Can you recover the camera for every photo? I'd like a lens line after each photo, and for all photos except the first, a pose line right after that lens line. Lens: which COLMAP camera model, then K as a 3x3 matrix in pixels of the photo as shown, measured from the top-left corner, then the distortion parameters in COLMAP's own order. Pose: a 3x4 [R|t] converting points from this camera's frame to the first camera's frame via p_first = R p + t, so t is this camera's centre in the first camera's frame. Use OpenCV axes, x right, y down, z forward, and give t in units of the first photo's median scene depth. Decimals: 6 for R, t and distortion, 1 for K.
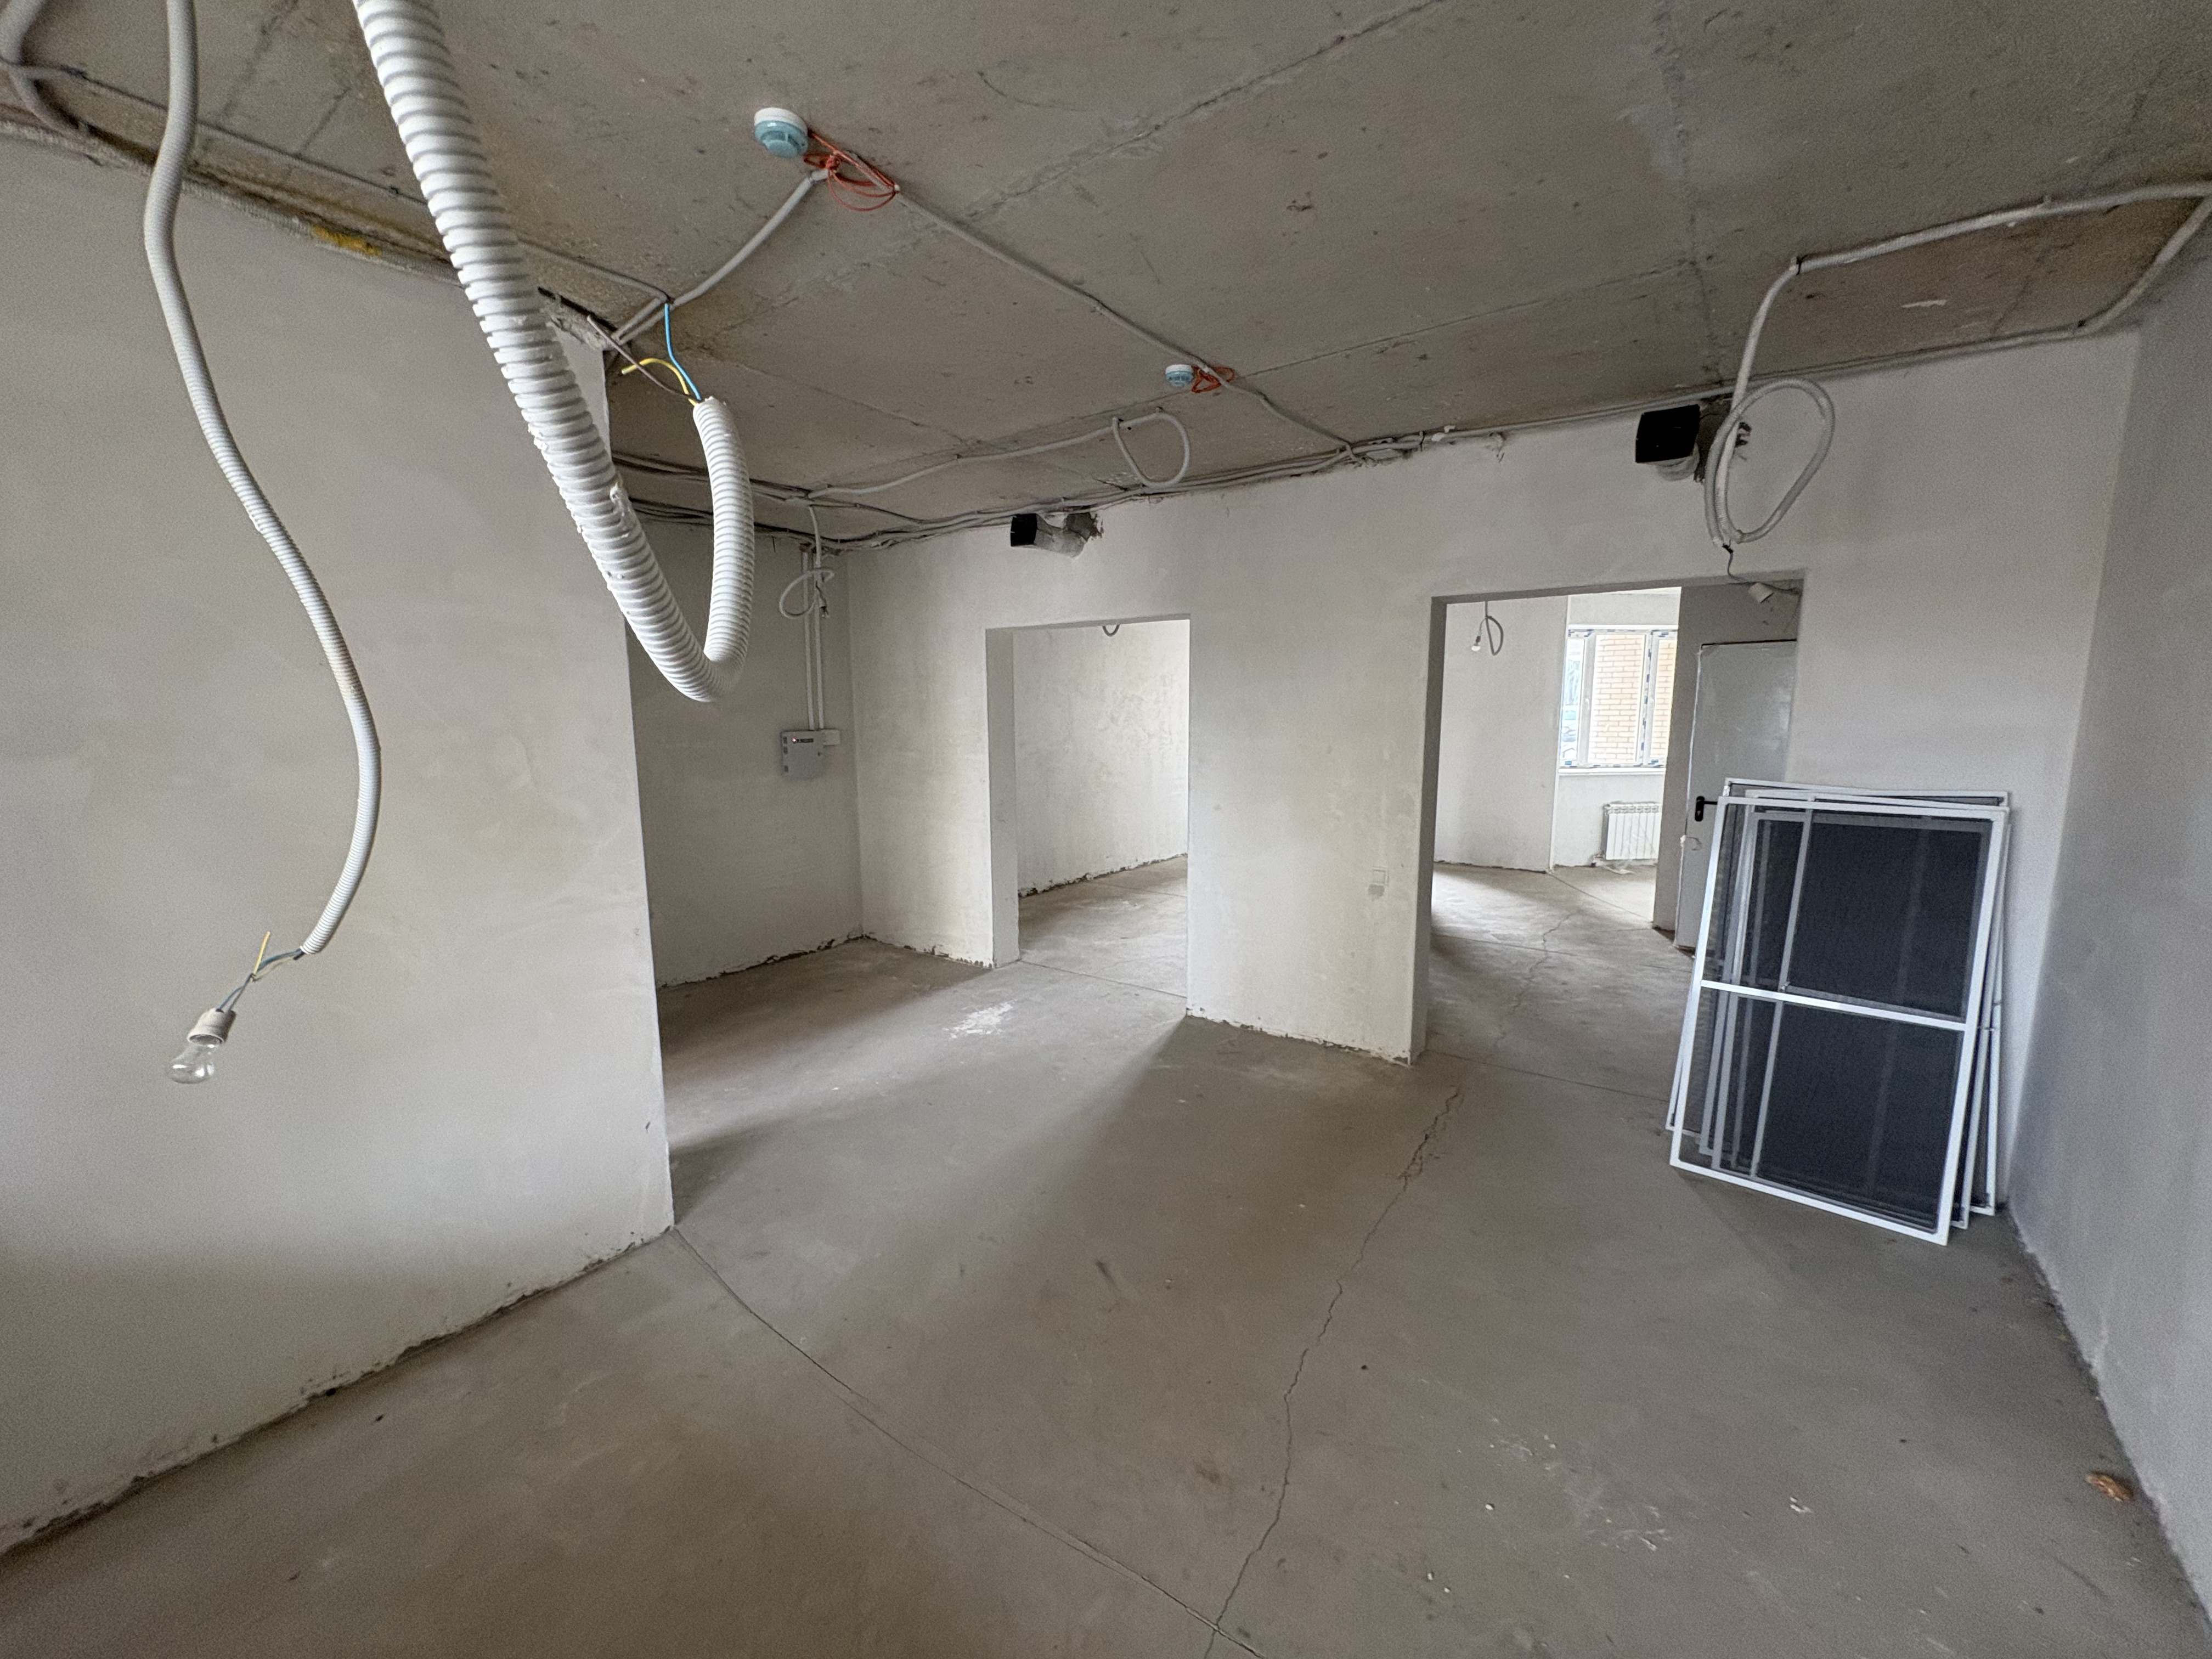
lens RADIAL K [[876.2, 0, 1096.3], [0, 876.2, 833.1], [0, 0, 1]] dist [0.000549, 0.000385]
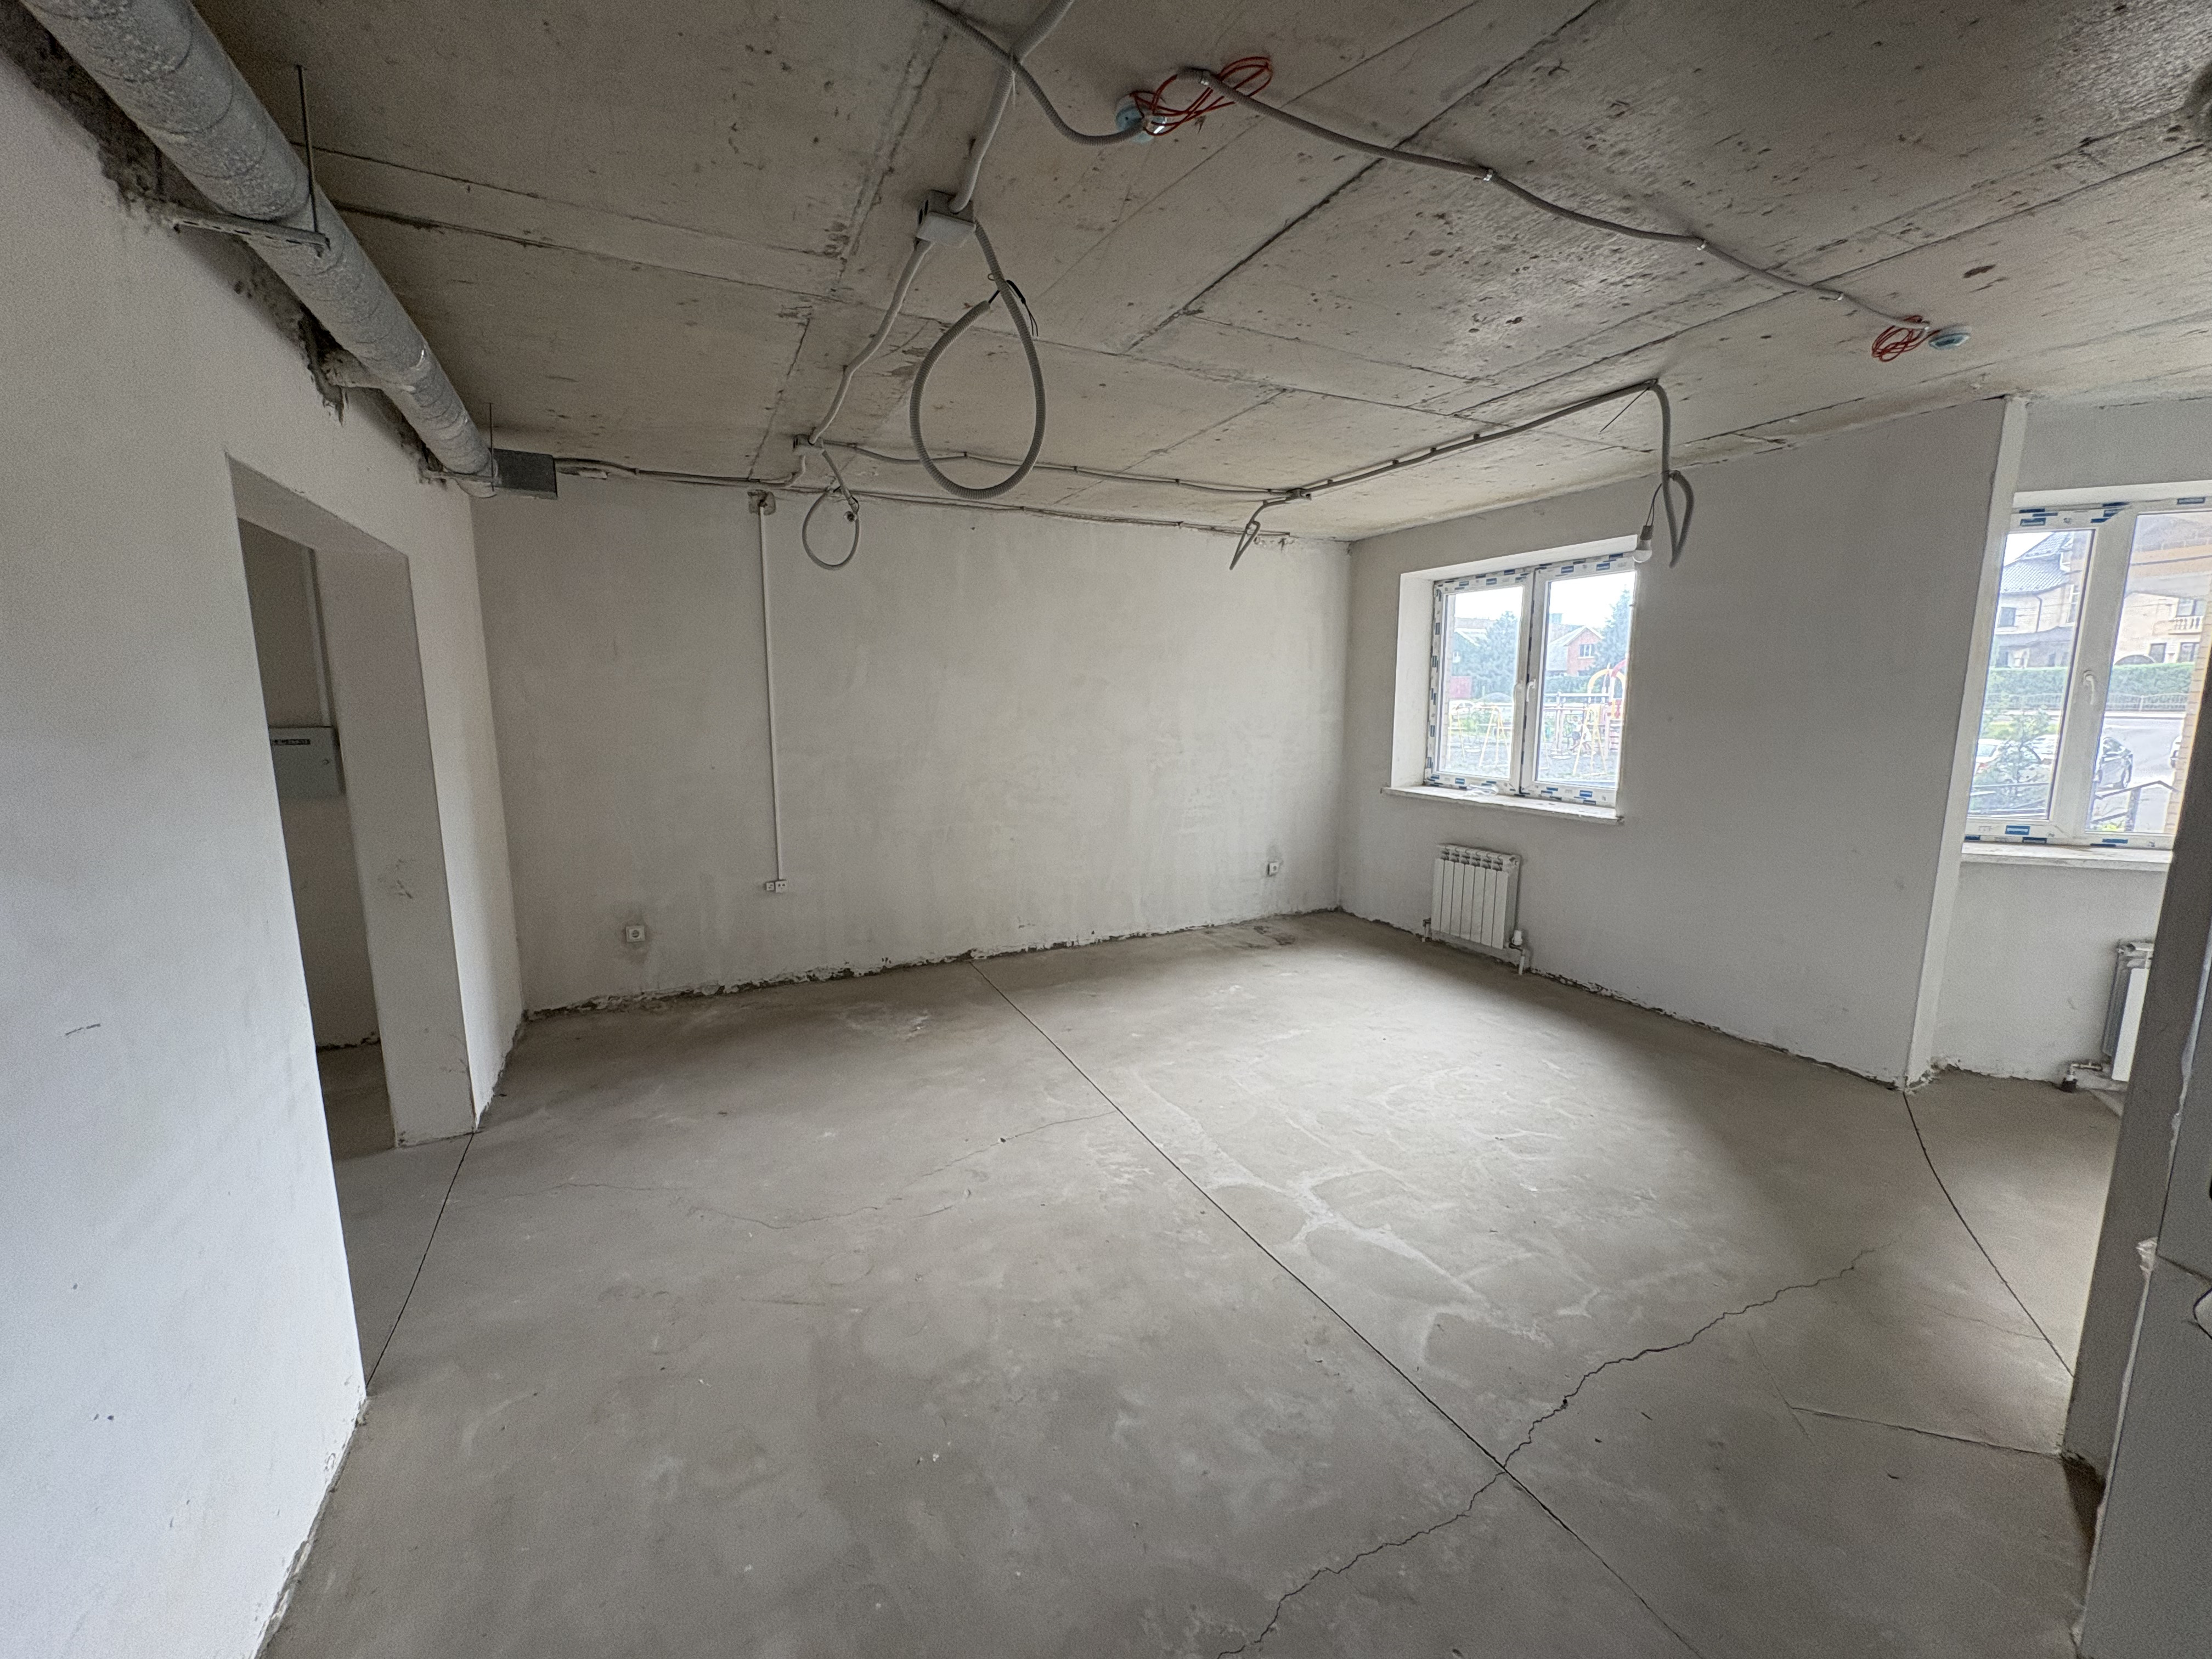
lens RADIAL K [[876.2, 0, 1104.0], [0, 876.2, 831.4], [0, 0, 1]] dist [0.000549, 0.000385]
pose [[0.895944, 0.071403, -0.438391, 0.351788], [-0.068438, 0.997400, 0.022584, -0.062157], [0.438864, 0.009769, 0.898501, 0.456351]]
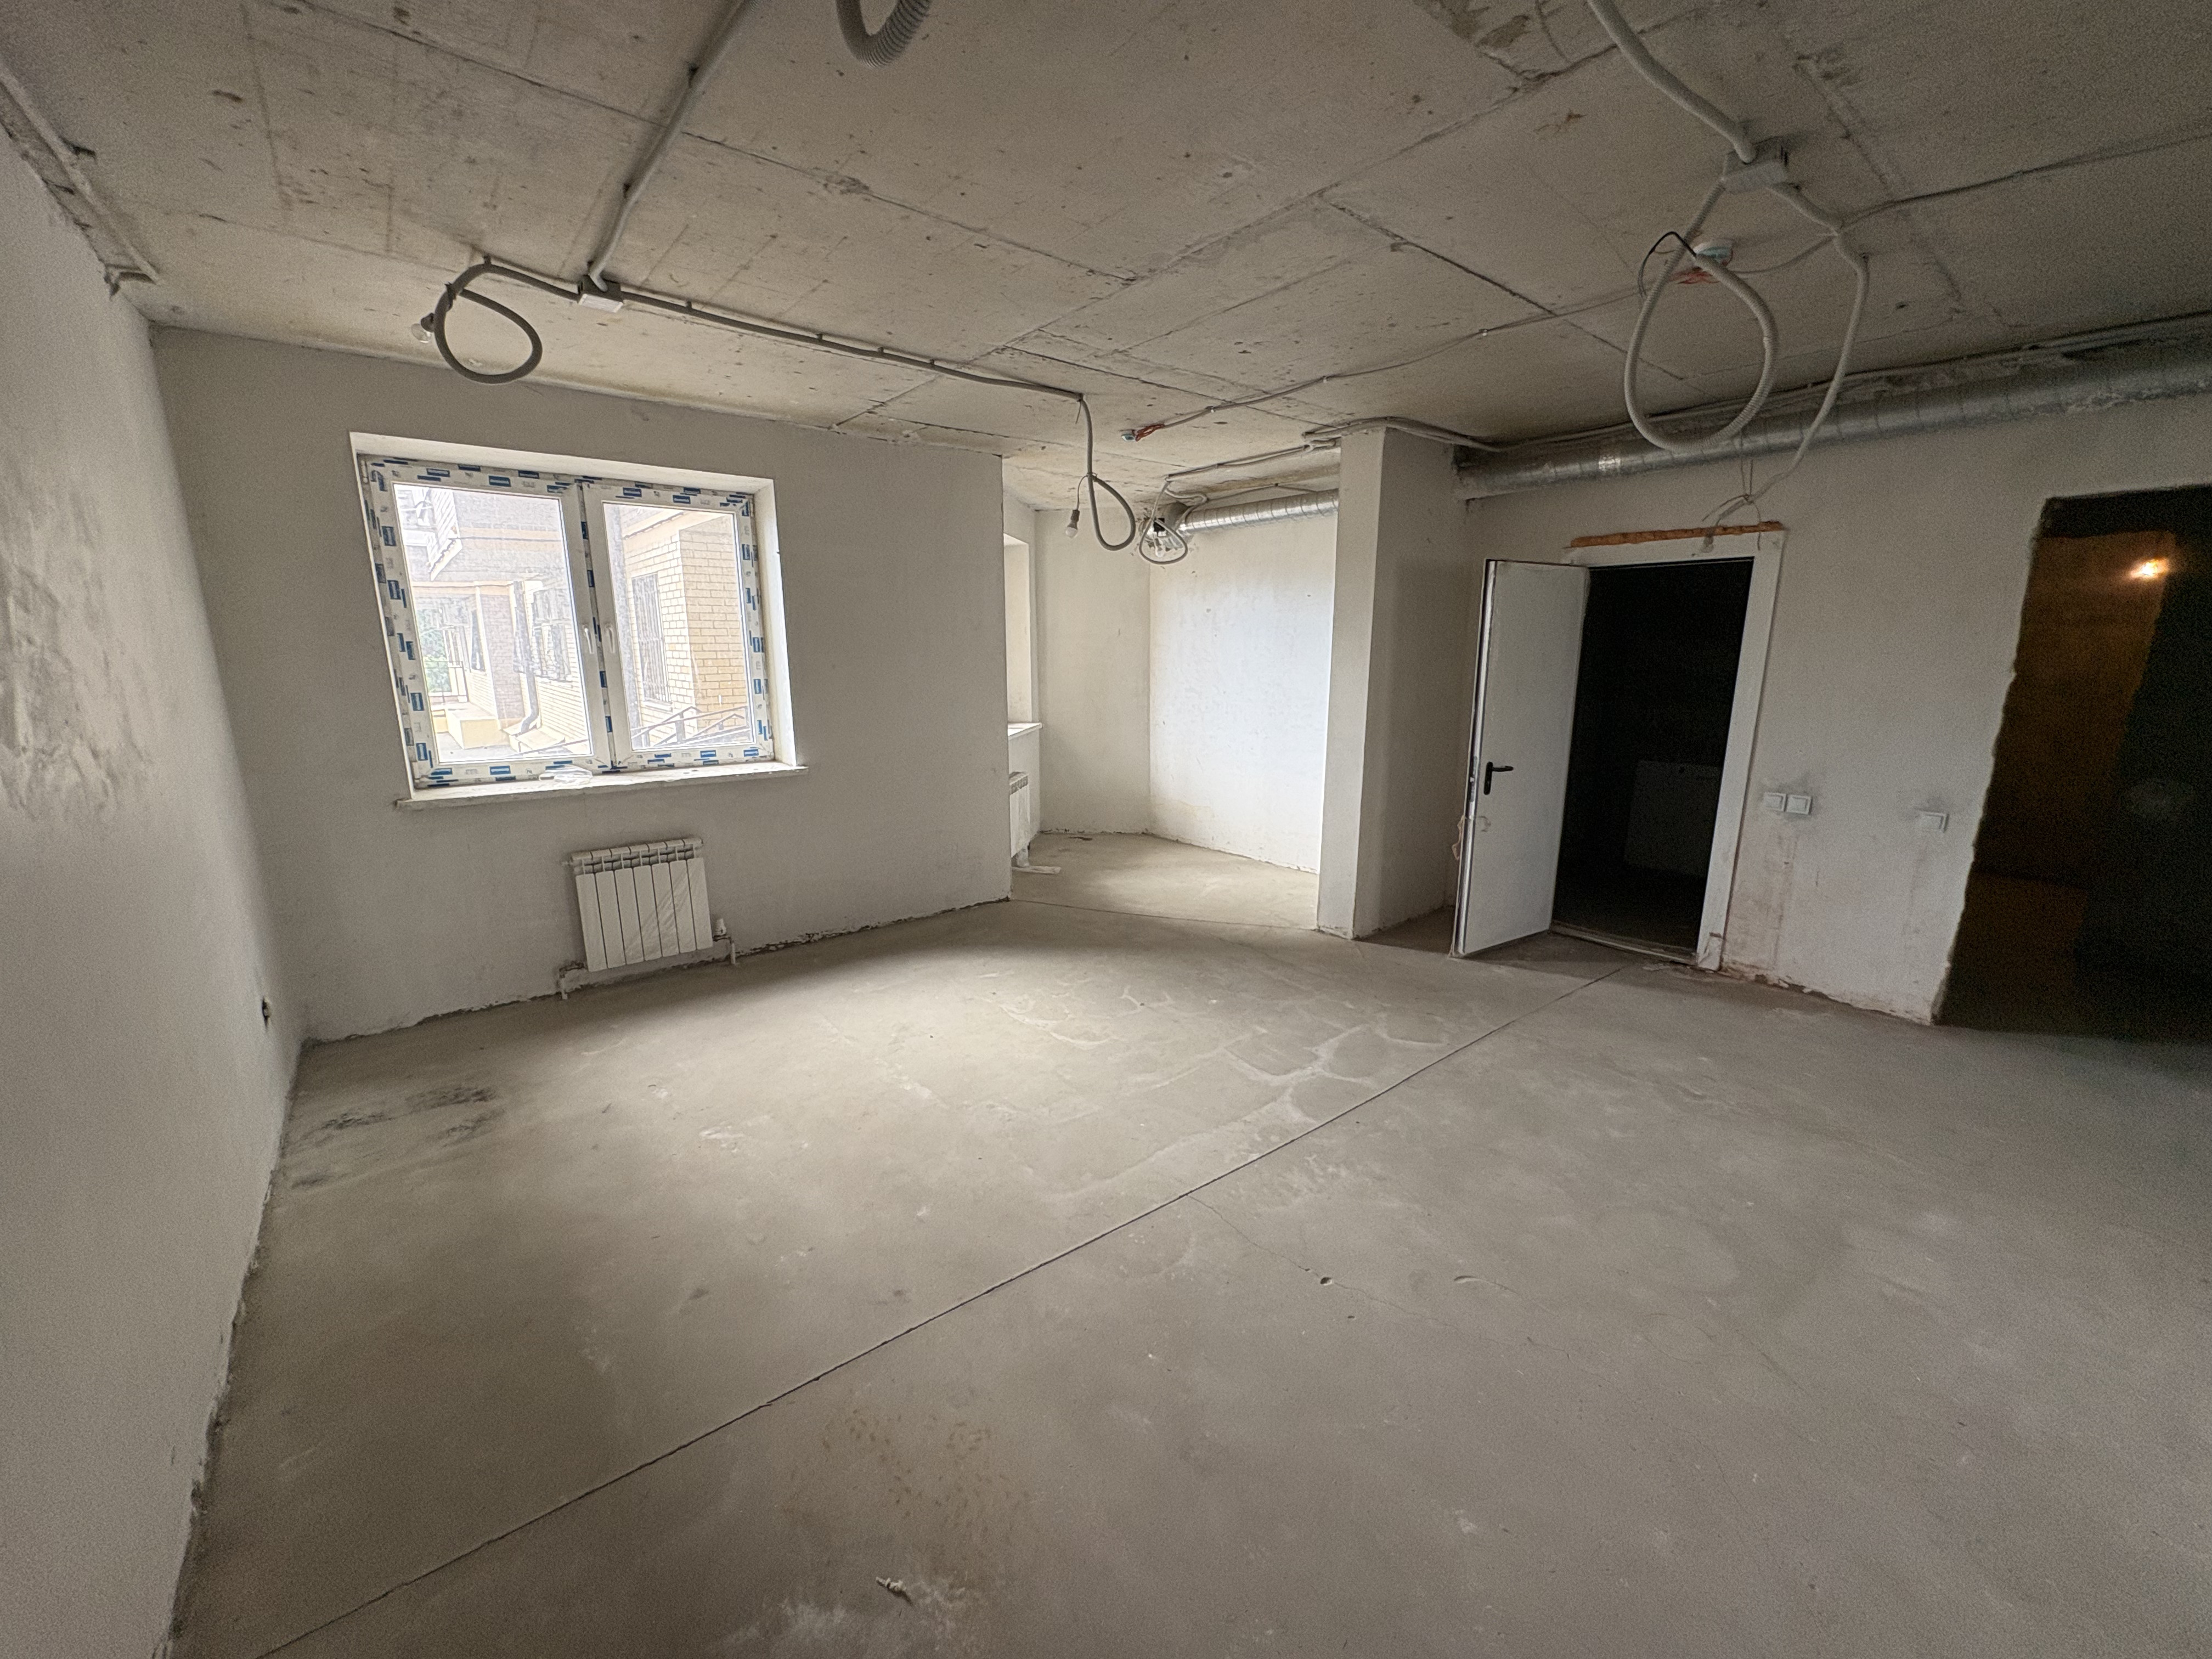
lens RADIAL K [[876.2, 0, 1107.1], [0, 876.2, 831.0], [0, 0, 1]] dist [0.000549, 0.000385]
pose [[0.233151, -0.197548, 0.952164, -0.092500], [0.143122, 0.975456, 0.167335, -0.106118], [-0.961851, 0.097261, 0.255702, 0.765387]]
